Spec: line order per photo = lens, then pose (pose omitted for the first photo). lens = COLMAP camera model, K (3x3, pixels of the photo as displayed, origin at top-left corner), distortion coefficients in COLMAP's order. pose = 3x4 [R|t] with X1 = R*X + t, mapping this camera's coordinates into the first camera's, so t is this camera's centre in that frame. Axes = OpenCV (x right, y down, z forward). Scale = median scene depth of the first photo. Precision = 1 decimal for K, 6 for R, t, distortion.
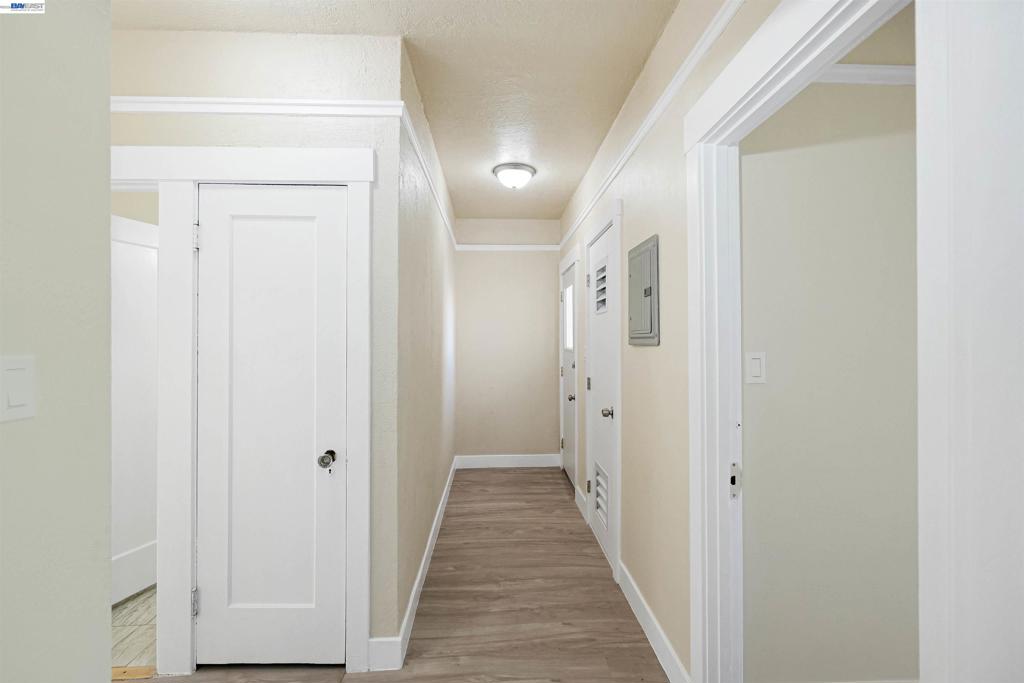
lens RADIAL K [[446.8, 0, 509.7], [0, 446.8, 343.0], [0, 0, 1]] dist [-0.006447, 0.003094]
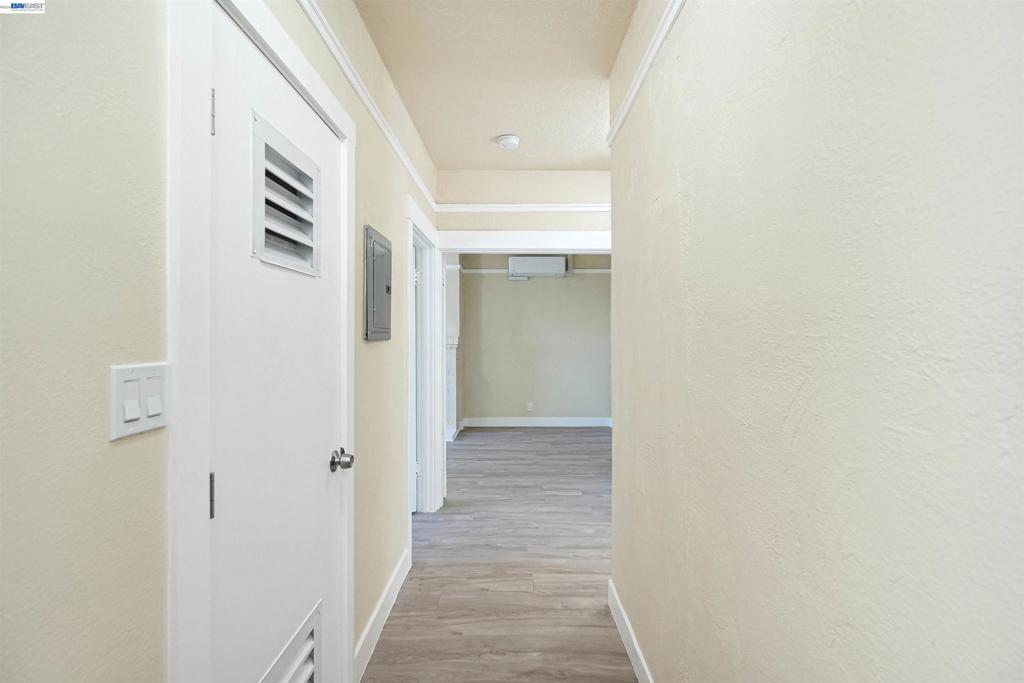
lens RADIAL K [[446.8, 0, 510.1], [0, 446.8, 337.7], [0, 0, 1]] dist [-0.006447, 0.003094]
pose [[-0.999006, 0.010735, 0.043269, -0.030719], [0.010758, 0.999942, 0.000290, 0.001797], [-0.043263, 0.000756, -0.999063, 1.941845]]
